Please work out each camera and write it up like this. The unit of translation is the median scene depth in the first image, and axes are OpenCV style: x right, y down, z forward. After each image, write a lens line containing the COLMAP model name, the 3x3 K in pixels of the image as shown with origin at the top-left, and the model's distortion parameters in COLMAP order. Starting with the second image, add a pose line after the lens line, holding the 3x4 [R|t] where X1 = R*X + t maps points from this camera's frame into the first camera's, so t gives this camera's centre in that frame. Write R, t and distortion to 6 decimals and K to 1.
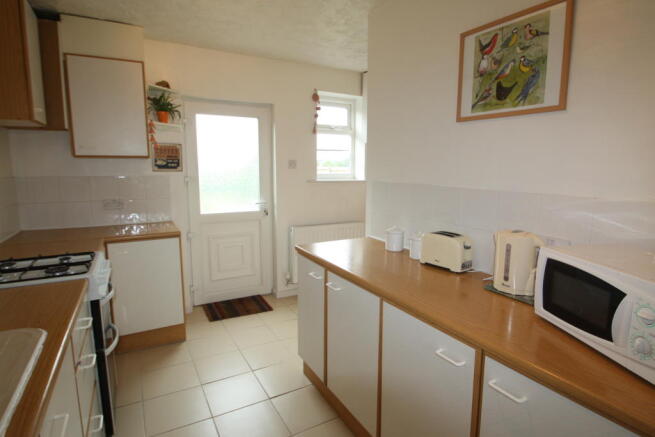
lens RADIAL K [[356.5, 0, 327.5], [0, 356.5, 218.5], [0, 0, 1]] dist [-0.000695, 0.000512]
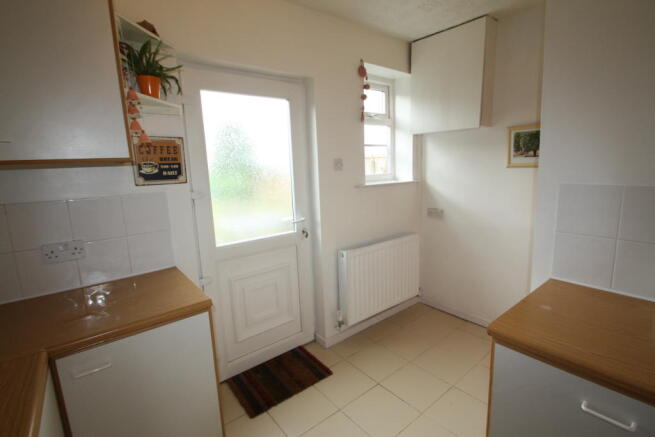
lens RADIAL K [[307.9, 0, 329.2], [0, 307.9, 217.3], [0, 0, 1]] dist [0.001405, -0.000449]
pose [[0.983284, -0.072108, 0.167194, -0.233797], [0.069253, 0.997337, 0.022850, -0.062254], [-0.168396, -0.010890, 0.985659, 0.398075]]
